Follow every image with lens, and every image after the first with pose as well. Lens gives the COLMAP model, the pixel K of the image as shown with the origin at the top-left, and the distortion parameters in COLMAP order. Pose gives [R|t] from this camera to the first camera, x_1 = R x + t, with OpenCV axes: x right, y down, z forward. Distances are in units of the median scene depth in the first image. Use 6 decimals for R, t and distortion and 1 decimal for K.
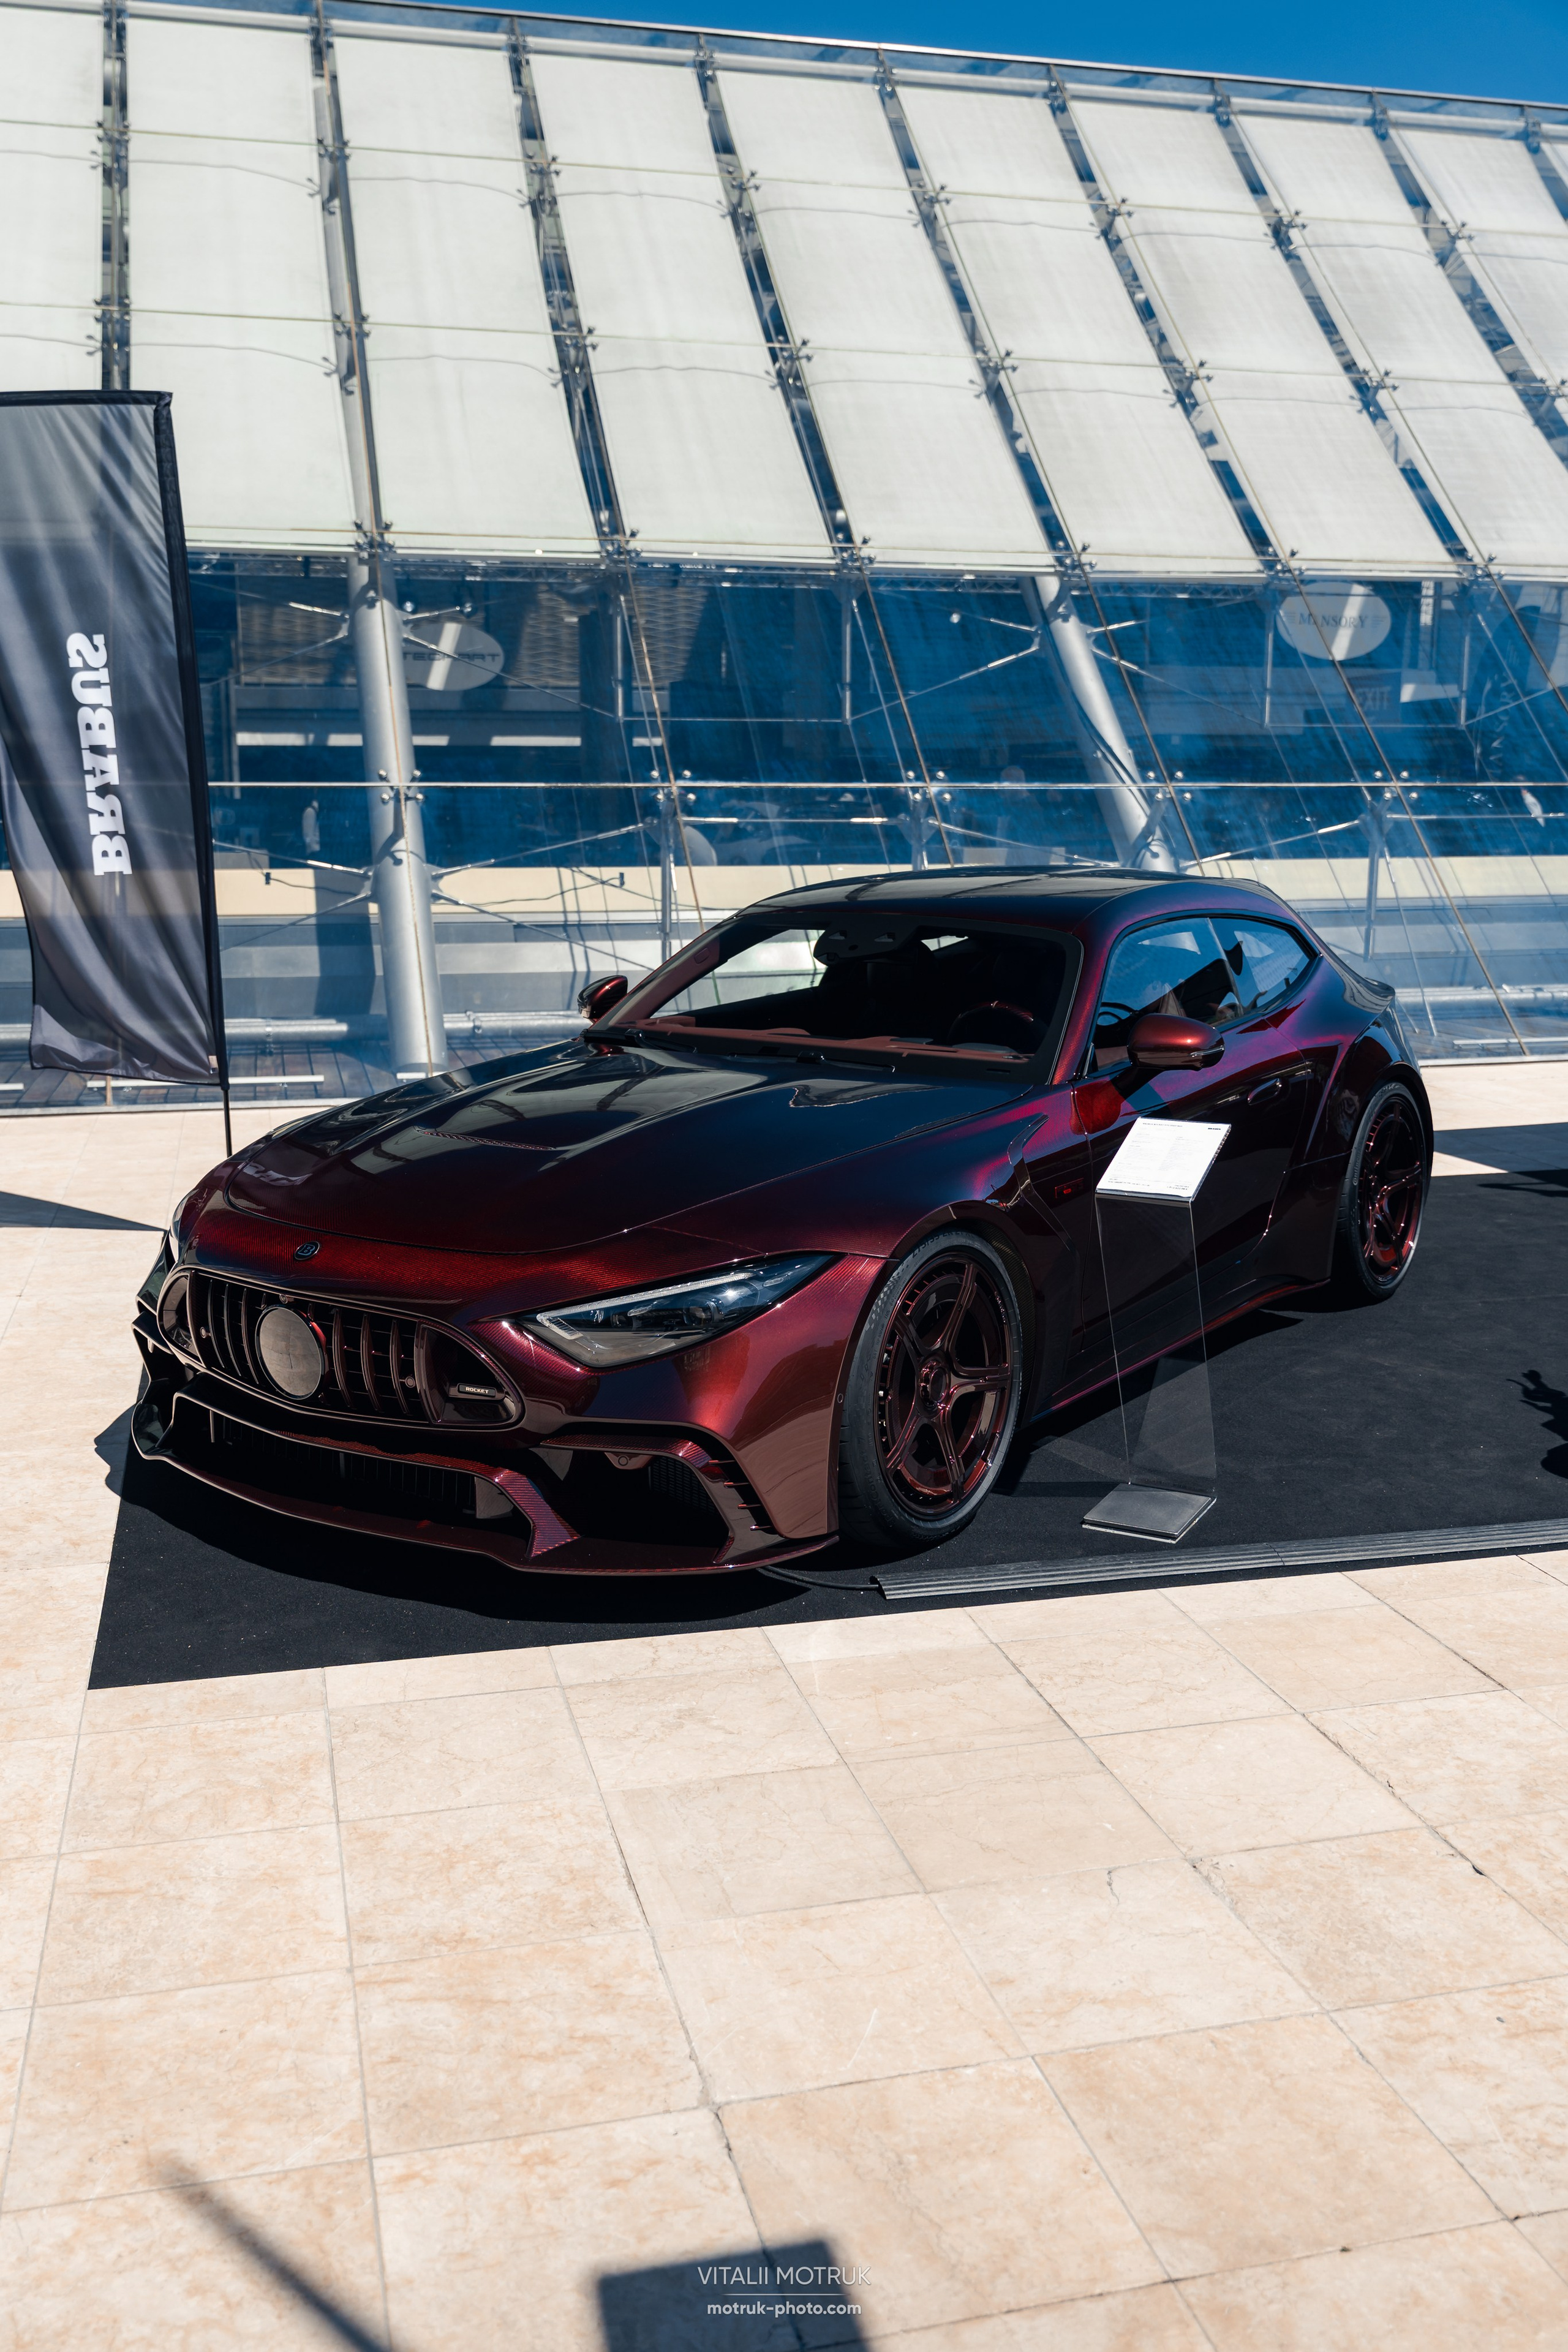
lens RADIAL K [[2070.6, 0, 784.0], [0, 2070.6, 1176.0], [0, 0, 1]] dist [0.009028, -0.004523]
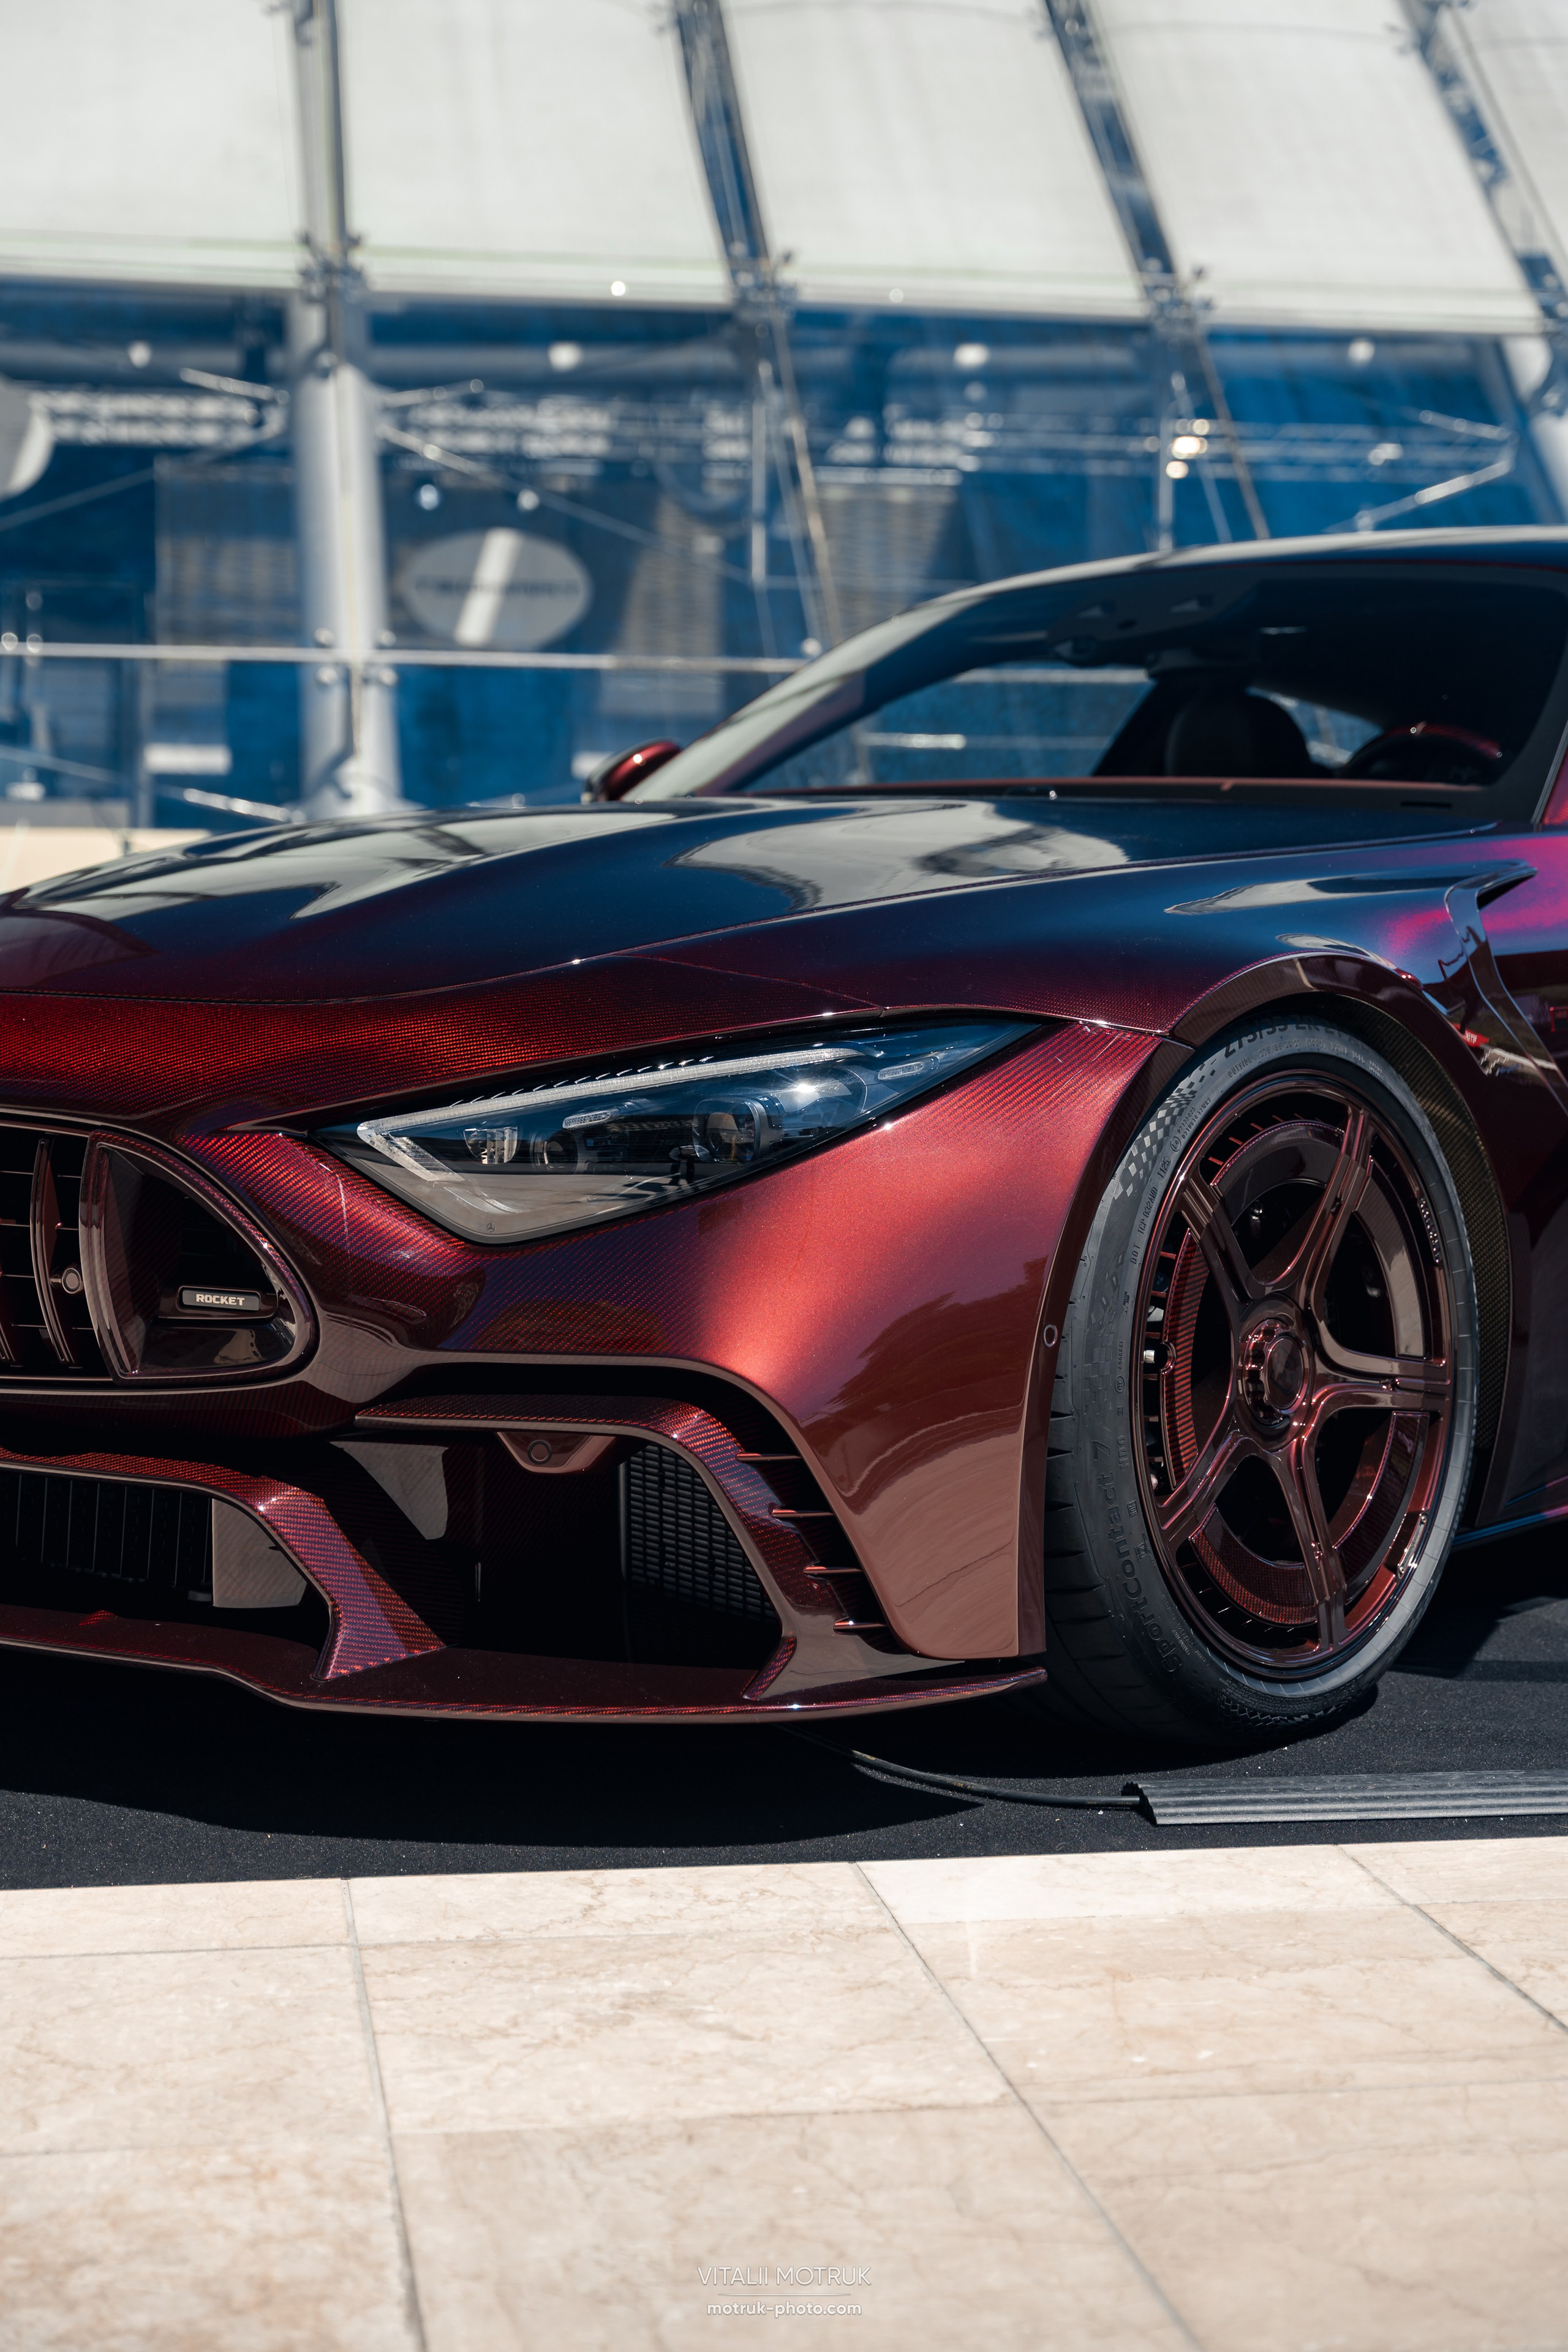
lens RADIAL K [[3473.7, 0, 818.1], [0, 3473.7, 1174.2], [0, 0, 1]] dist [-0.005628, 0.167731]
pose [[0.997054, 0.009769, -0.076074, 0.033726], [-0.018693, 0.992897, -0.117496, 0.160406], [0.074386, 0.118572, 0.990155, 0.277076]]
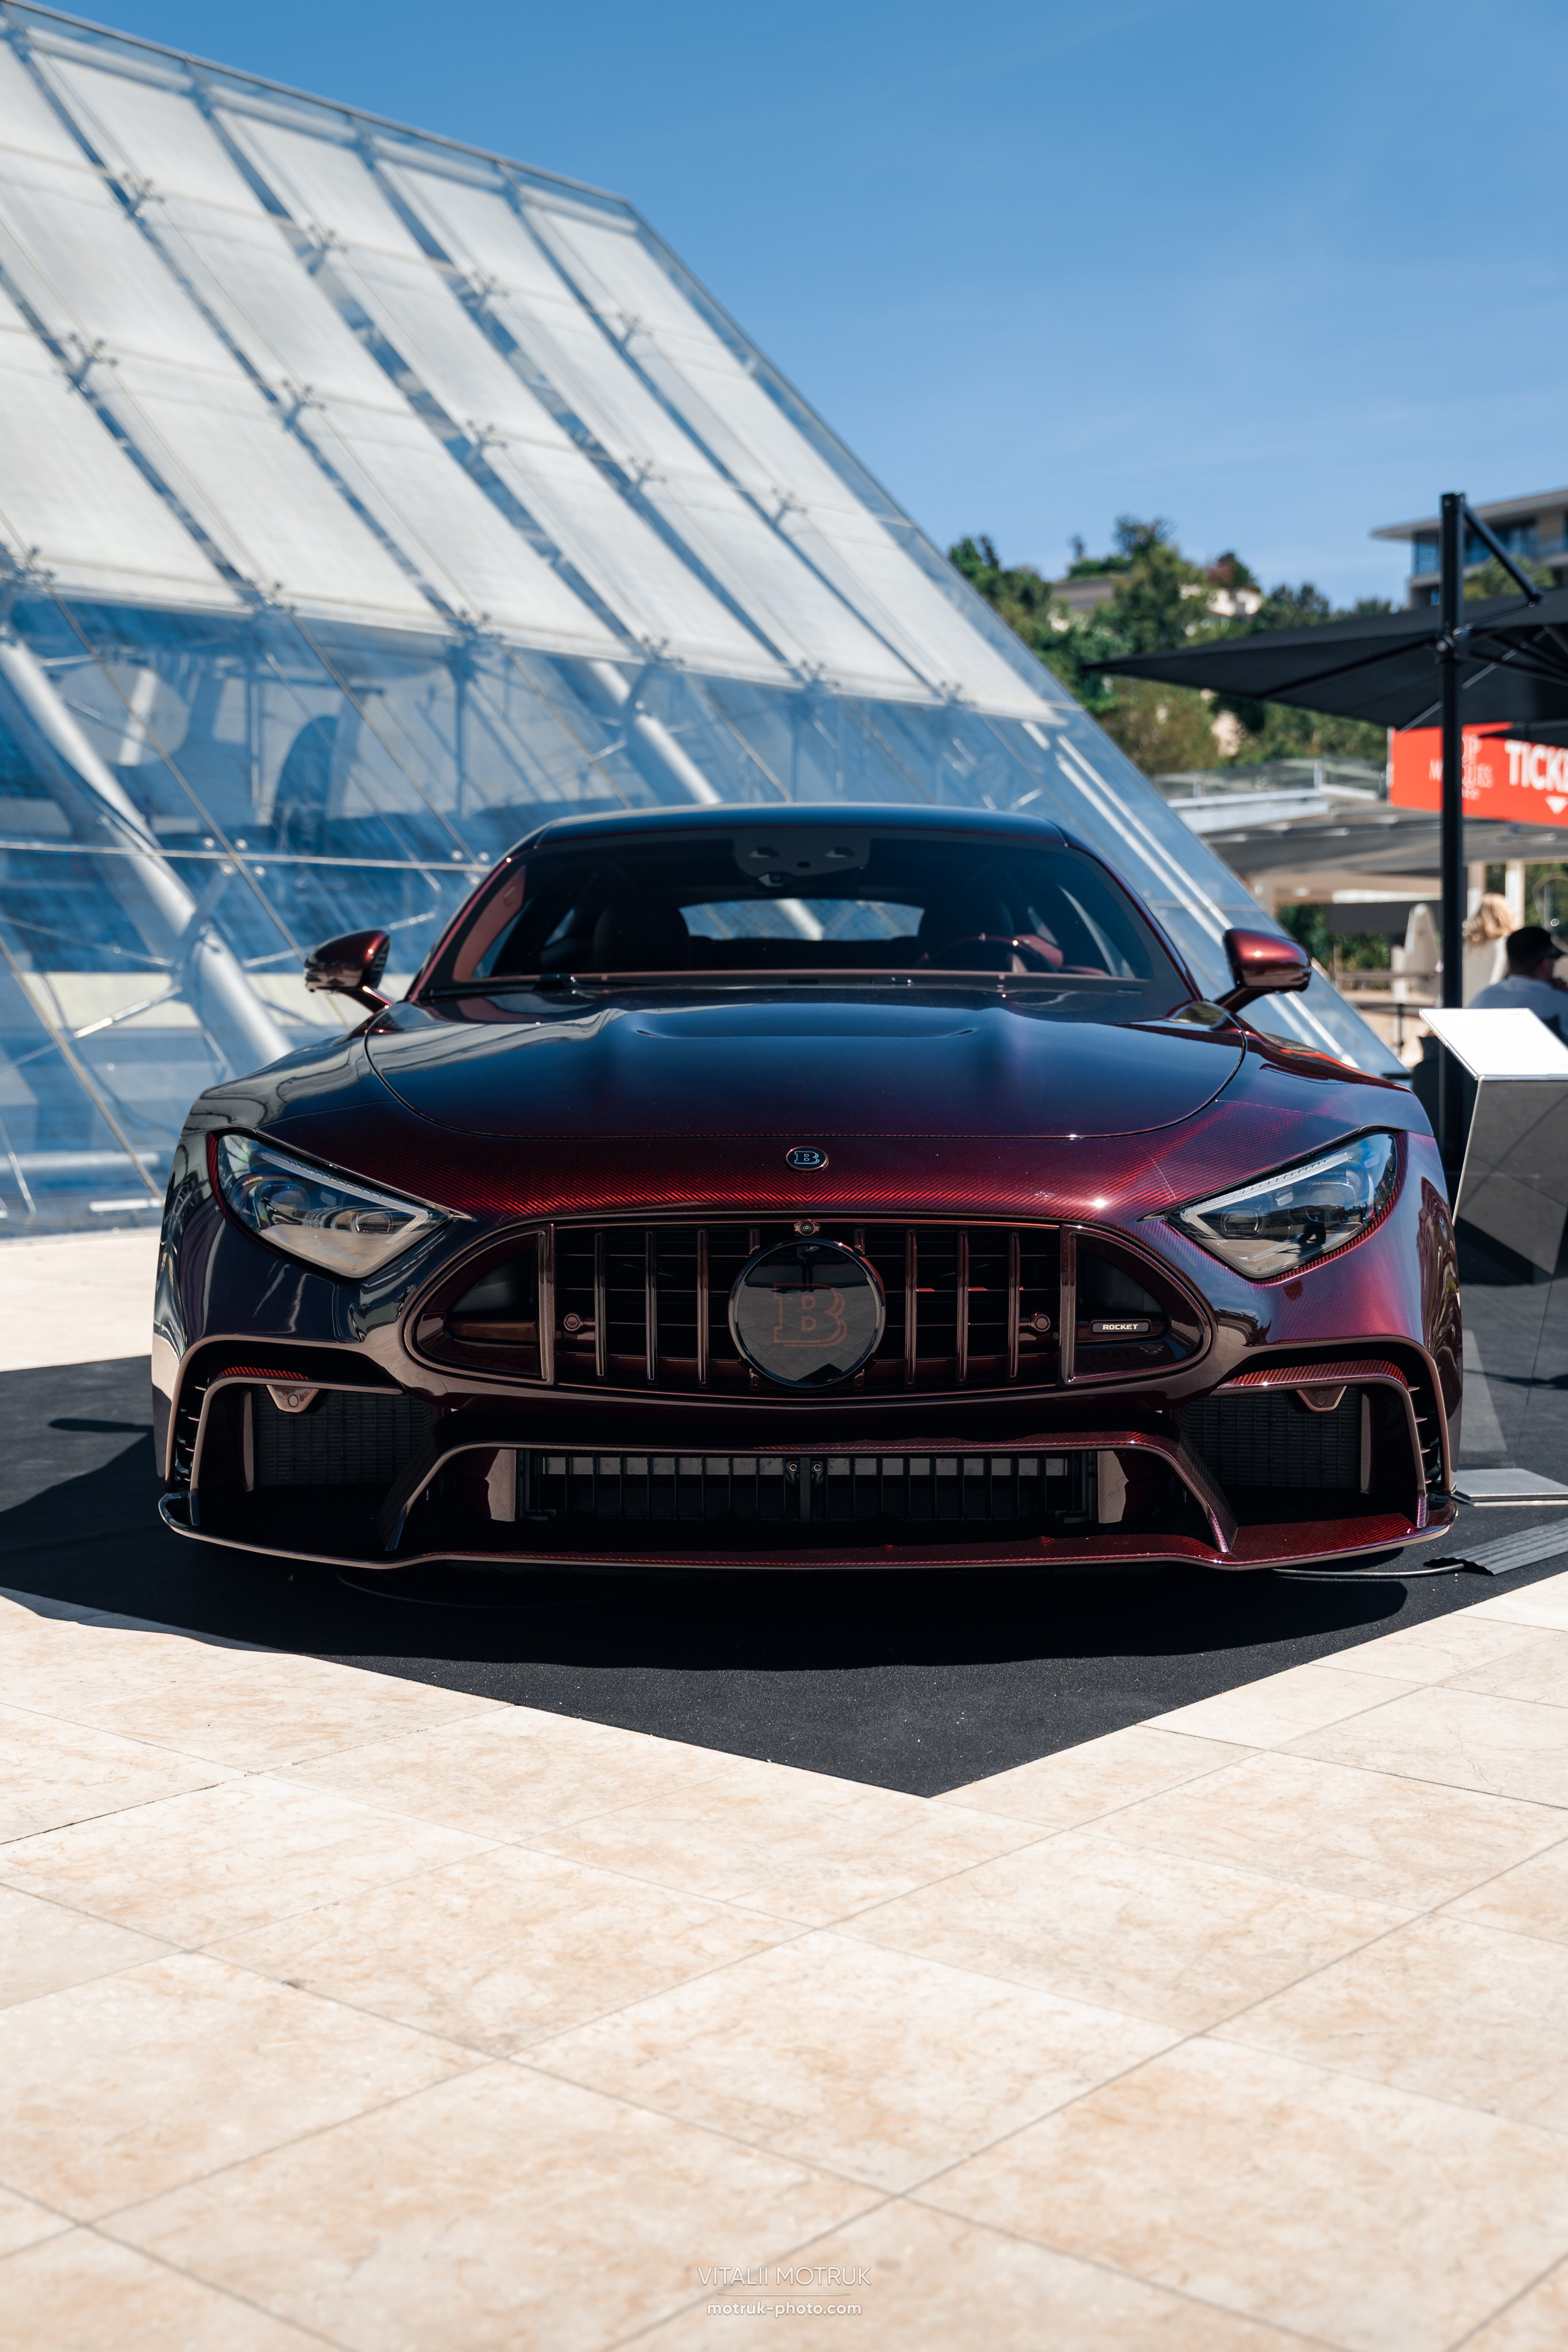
lens RADIAL K [[2750.7, 0, 784.0], [0, 2750.7, 1176.0], [0, 0, 1]] dist [0.006793, 0.016068]
pose [[0.814697, -0.040708, 0.578457, -0.763081], [0.113129, 0.989523, -0.089695, 0.122899], [-0.568745, 0.138514, 0.810767, 0.311363]]
